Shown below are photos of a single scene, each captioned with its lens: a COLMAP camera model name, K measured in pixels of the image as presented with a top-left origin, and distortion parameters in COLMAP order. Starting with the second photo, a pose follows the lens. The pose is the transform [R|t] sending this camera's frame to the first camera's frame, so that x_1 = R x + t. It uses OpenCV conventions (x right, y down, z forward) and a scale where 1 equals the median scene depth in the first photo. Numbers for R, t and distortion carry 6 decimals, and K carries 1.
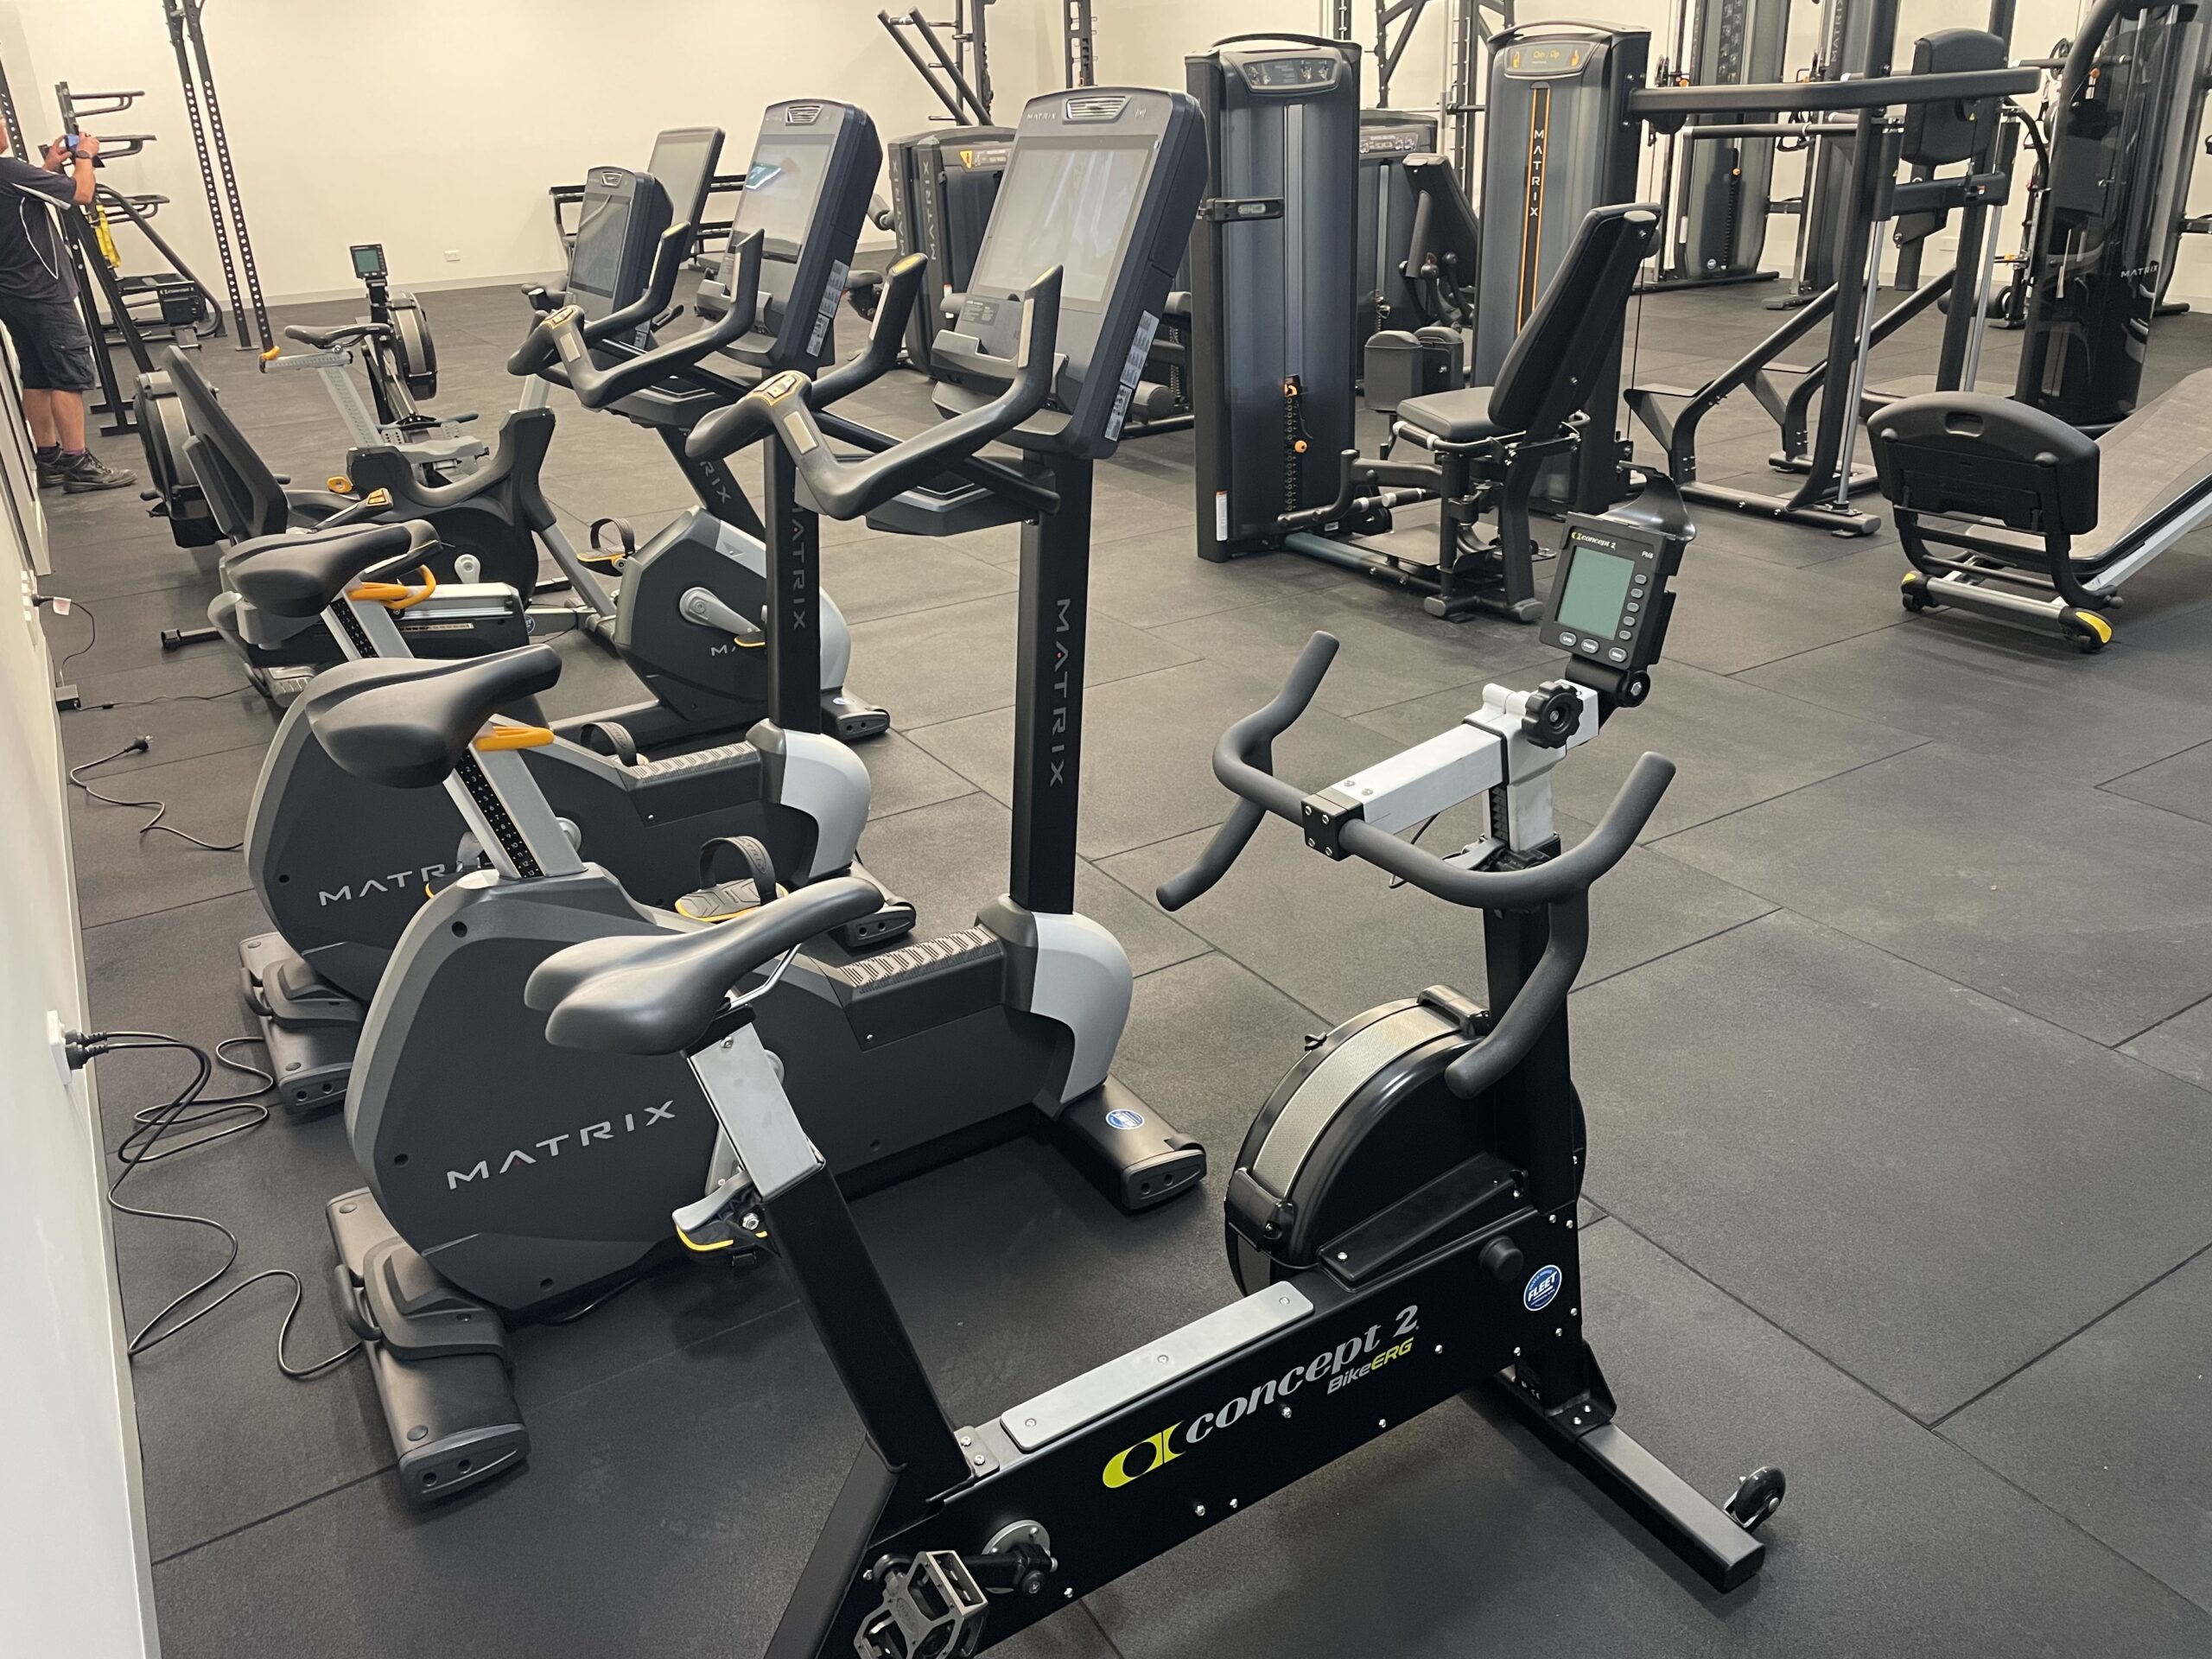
lens RADIAL K [[1697.0, 0, 1106.0], [0, 1697.0, 829.5], [0, 0, 1]] dist [0.041117, -0.000995]
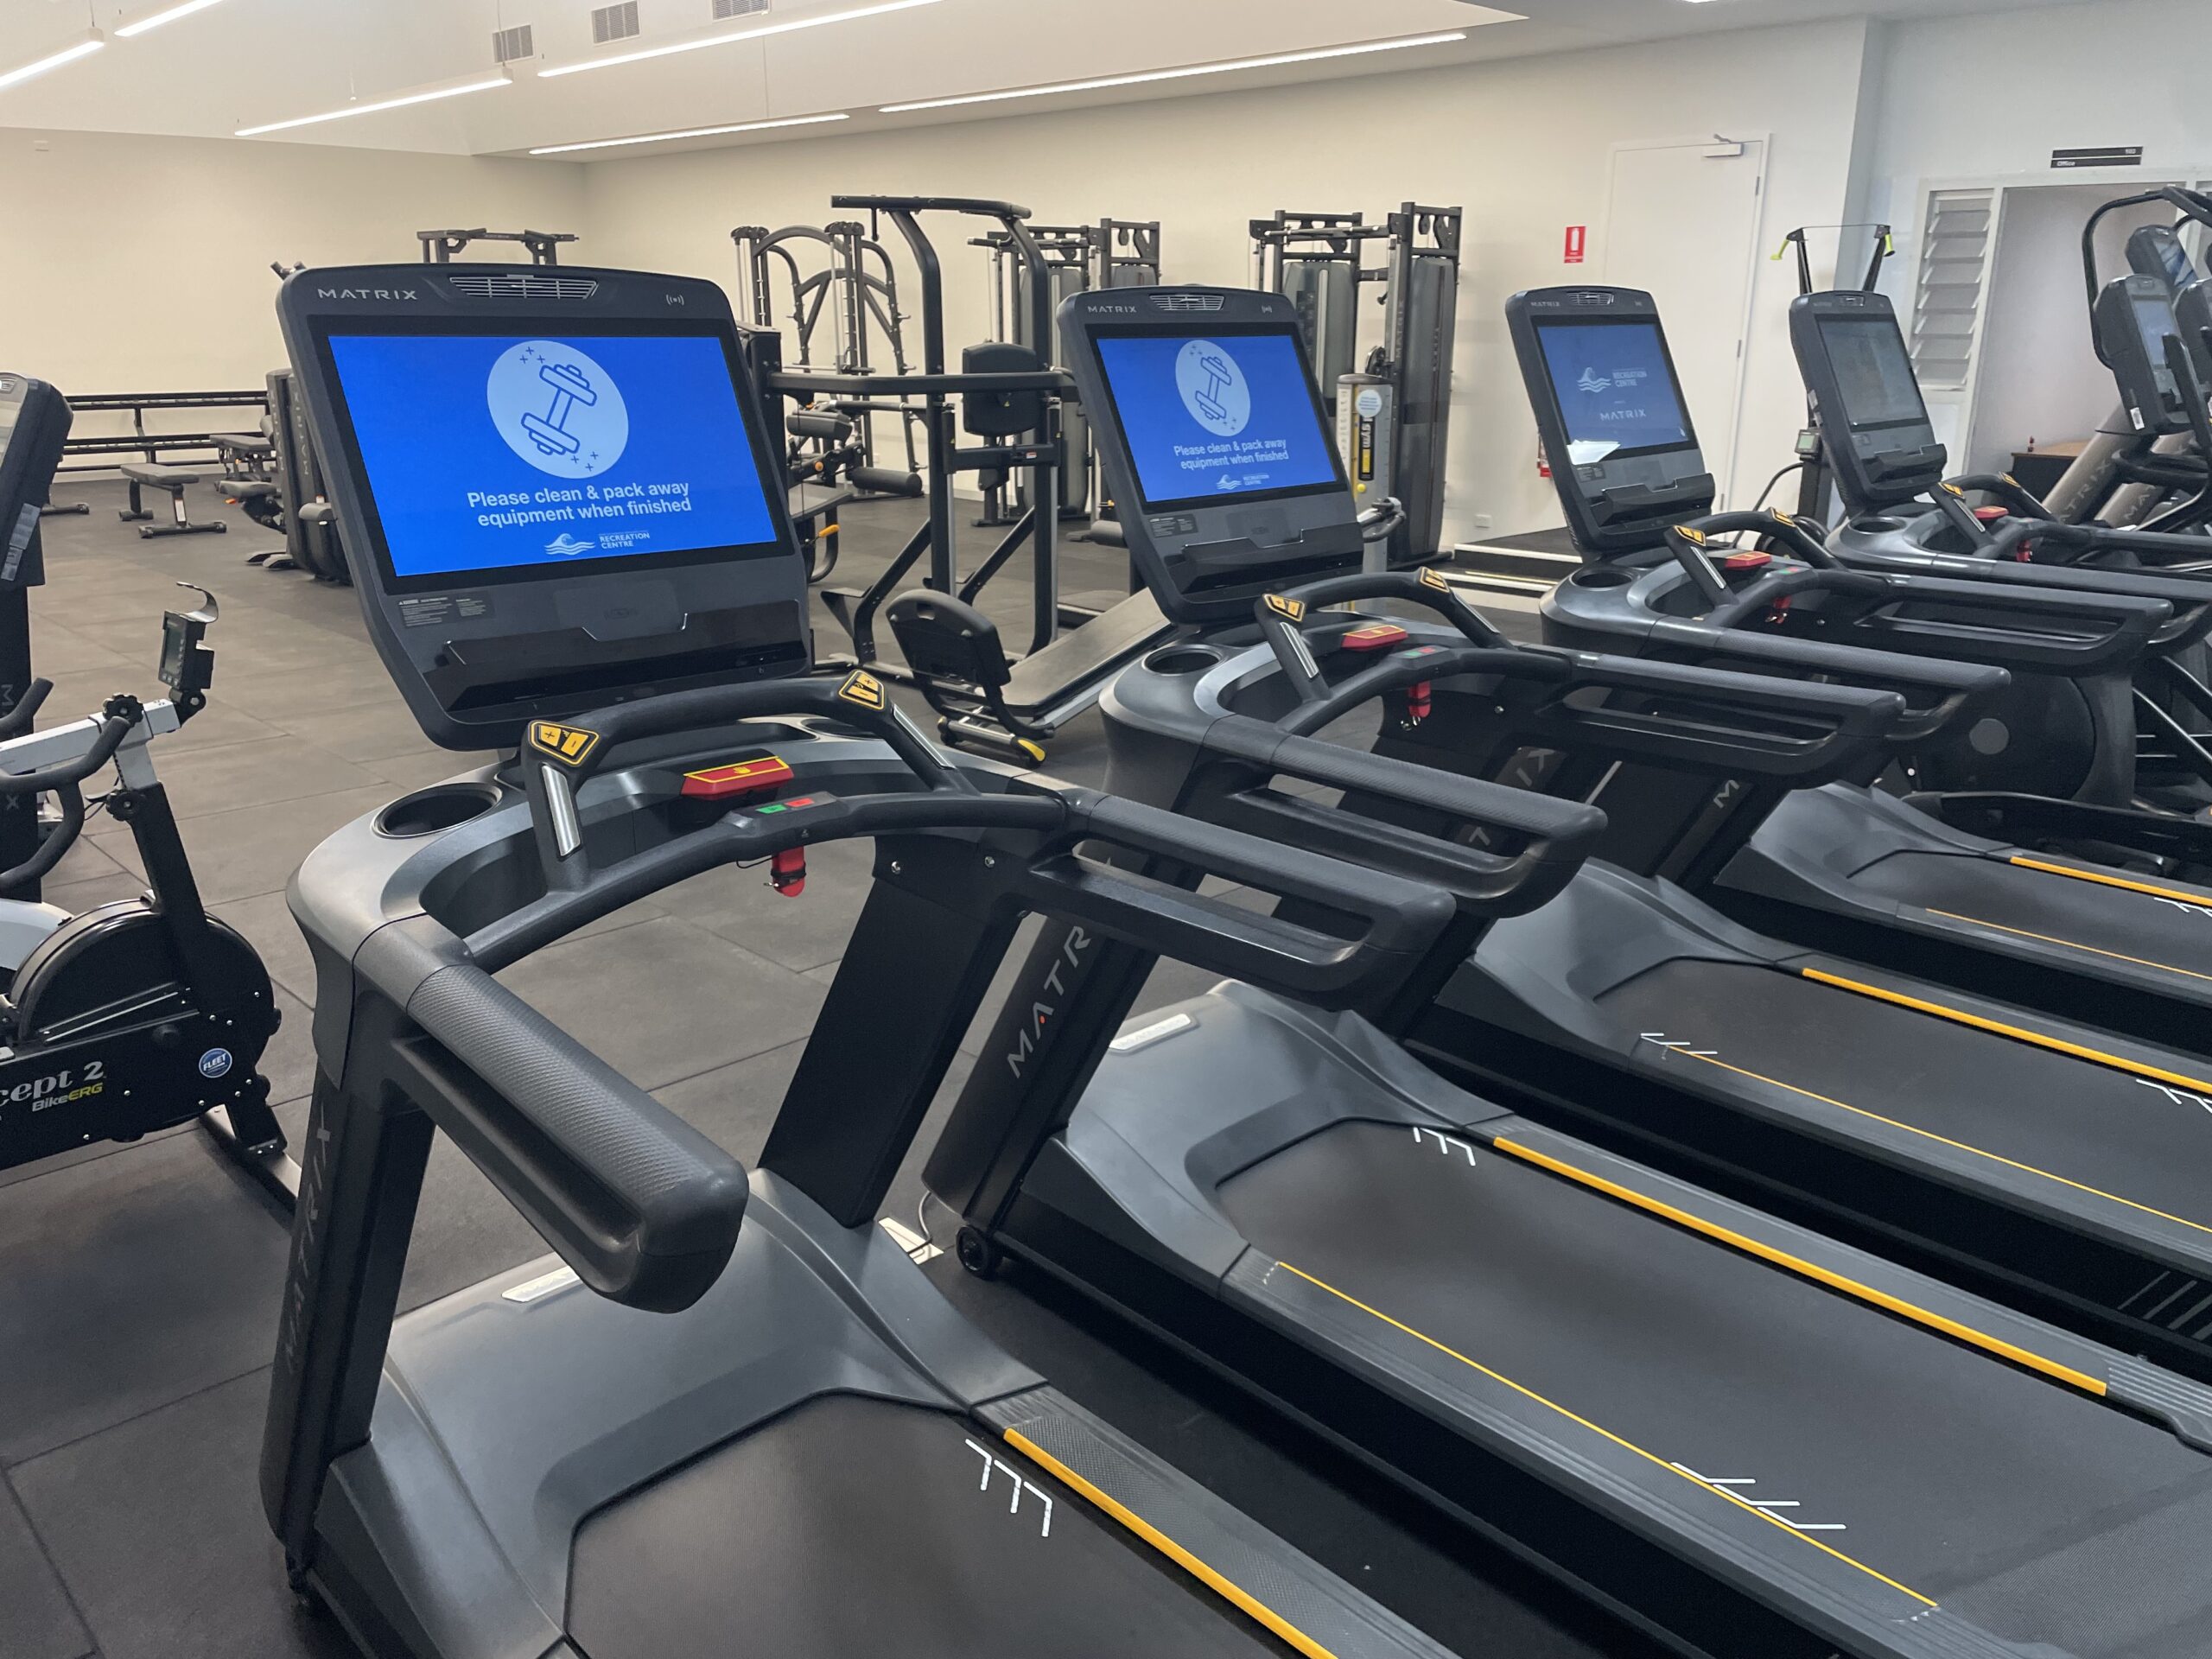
lens RADIAL K [[1677.3, 0, 1119.3], [0, 1677.3, 855.7], [0, 0, 1]] dist [0.123366, -0.163497]
pose [[0.974219, -0.023630, 0.224365, 0.167869], [0.048396, 0.993237, -0.105536, 0.063827], [-0.220354, 0.113674, 0.968774, -0.195598]]
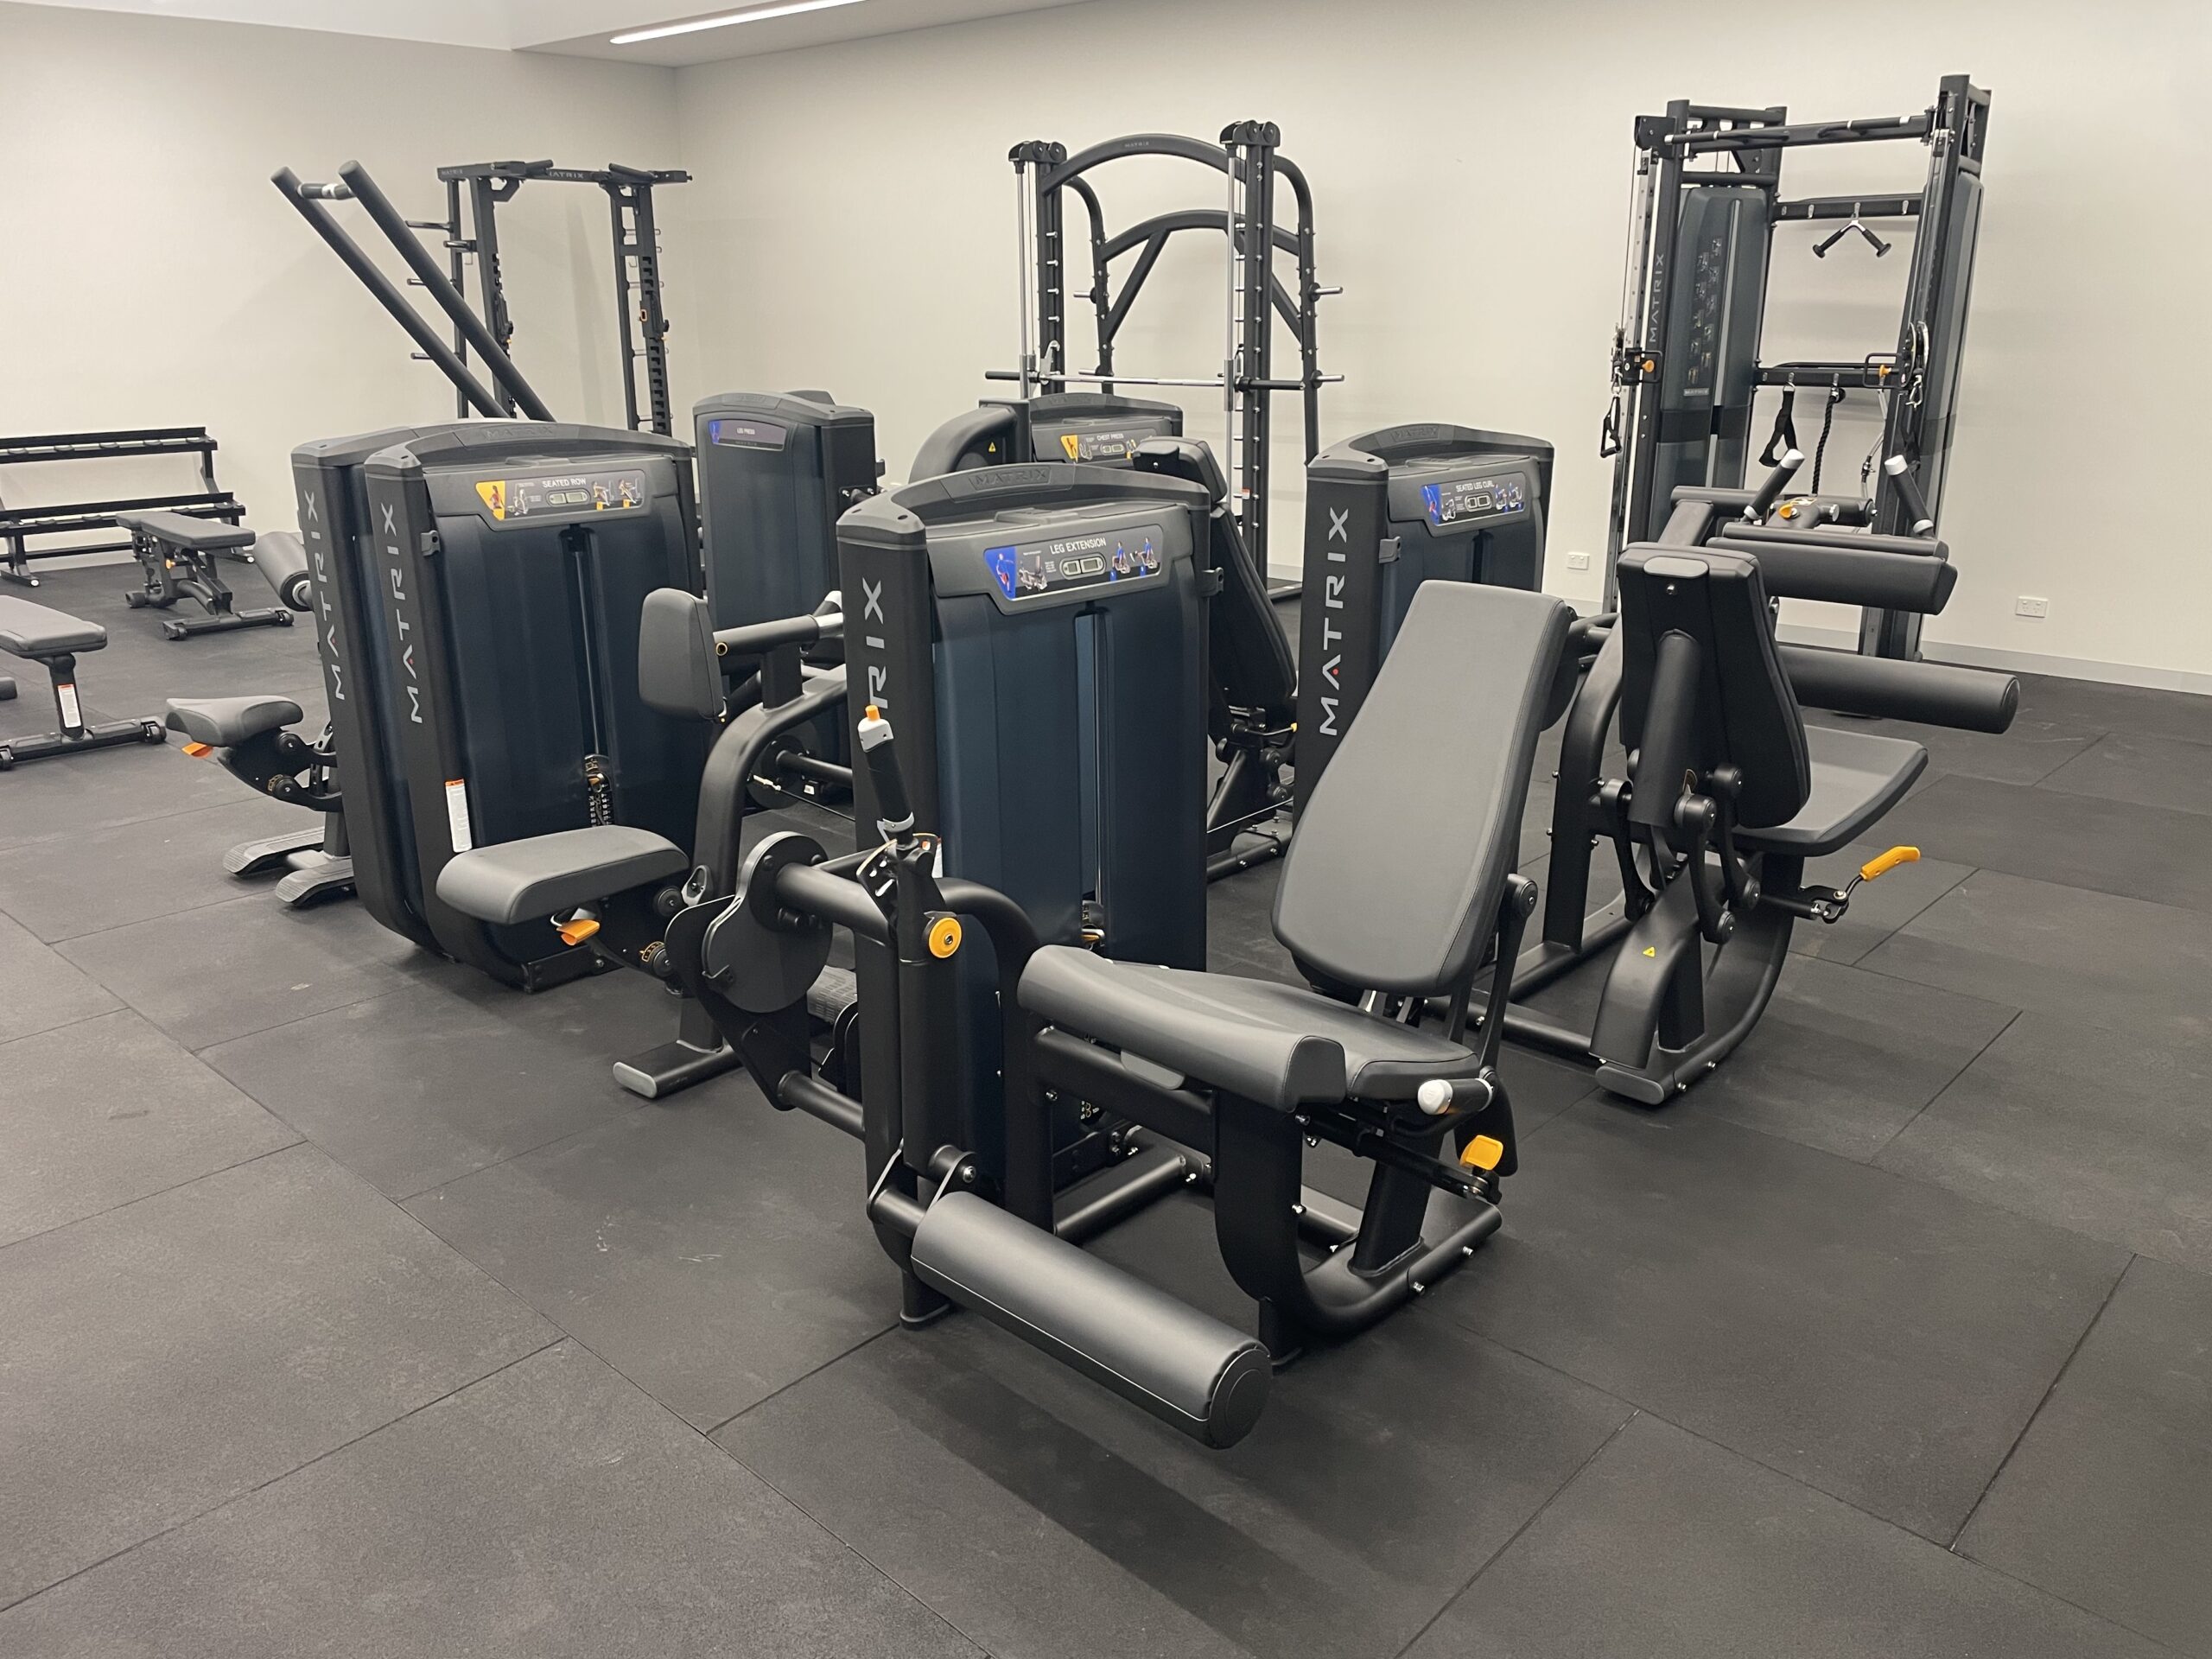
lens RADIAL K [[1677.3, 0, 1119.3], [0, 1677.3, 855.7], [0, 0, 1]] dist [0.123366, -0.163497]
pose [[0.961725, -0.047555, 0.269860, -0.050756], [0.075793, 0.992568, -0.095202, -0.253876], [-0.263327, 0.112012, 0.958182, 0.566603]]
